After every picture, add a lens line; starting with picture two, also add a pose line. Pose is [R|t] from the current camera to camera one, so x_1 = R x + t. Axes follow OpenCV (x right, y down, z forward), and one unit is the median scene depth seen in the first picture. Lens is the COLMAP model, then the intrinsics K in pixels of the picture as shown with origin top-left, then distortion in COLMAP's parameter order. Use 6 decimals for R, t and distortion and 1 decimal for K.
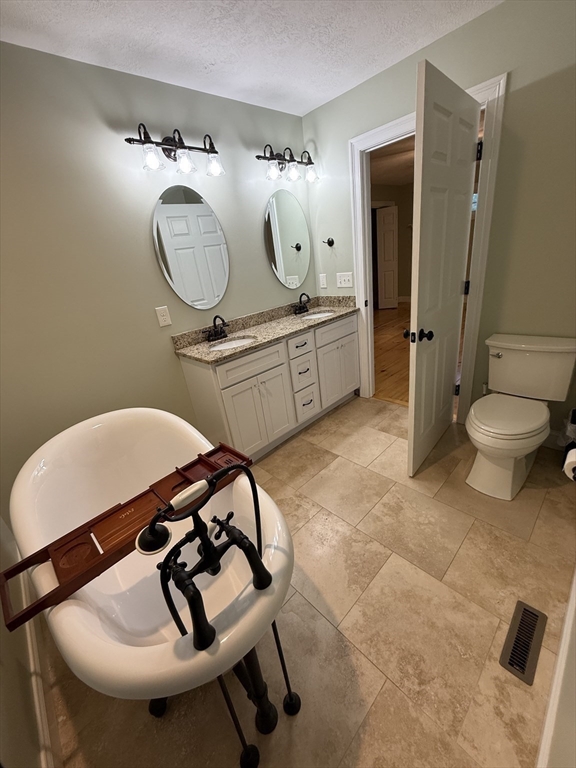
lens RADIAL K [[306.3, 0, 288.2], [0, 306.3, 383.0], [0, 0, 1]] dist [0.001160, 0.000302]
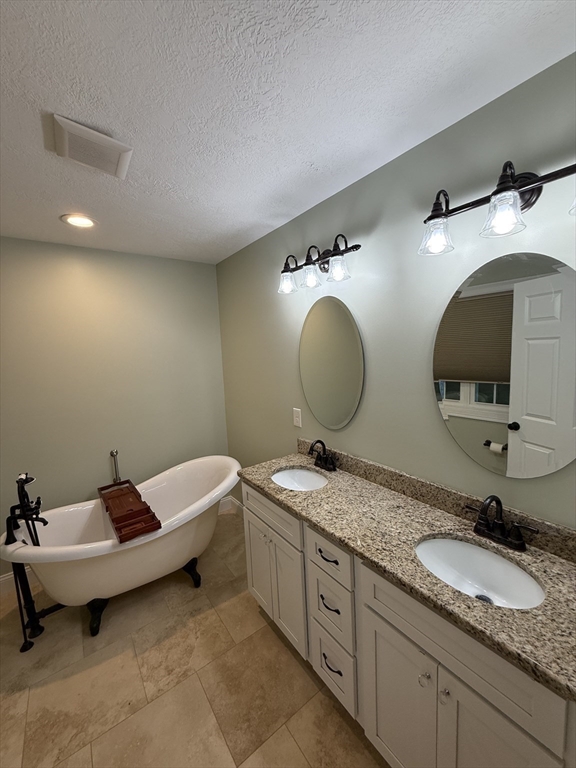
lens RADIAL K [[306.3, 0, 288.1], [0, 306.3, 384.1], [0, 0, 1]] dist [0.001160, 0.000302]
pose [[-0.121373, 0.244656, -0.961984, 0.558448], [-0.330289, 0.903968, 0.271573, -0.588265], [0.936044, 0.350694, -0.028910, 0.962603]]
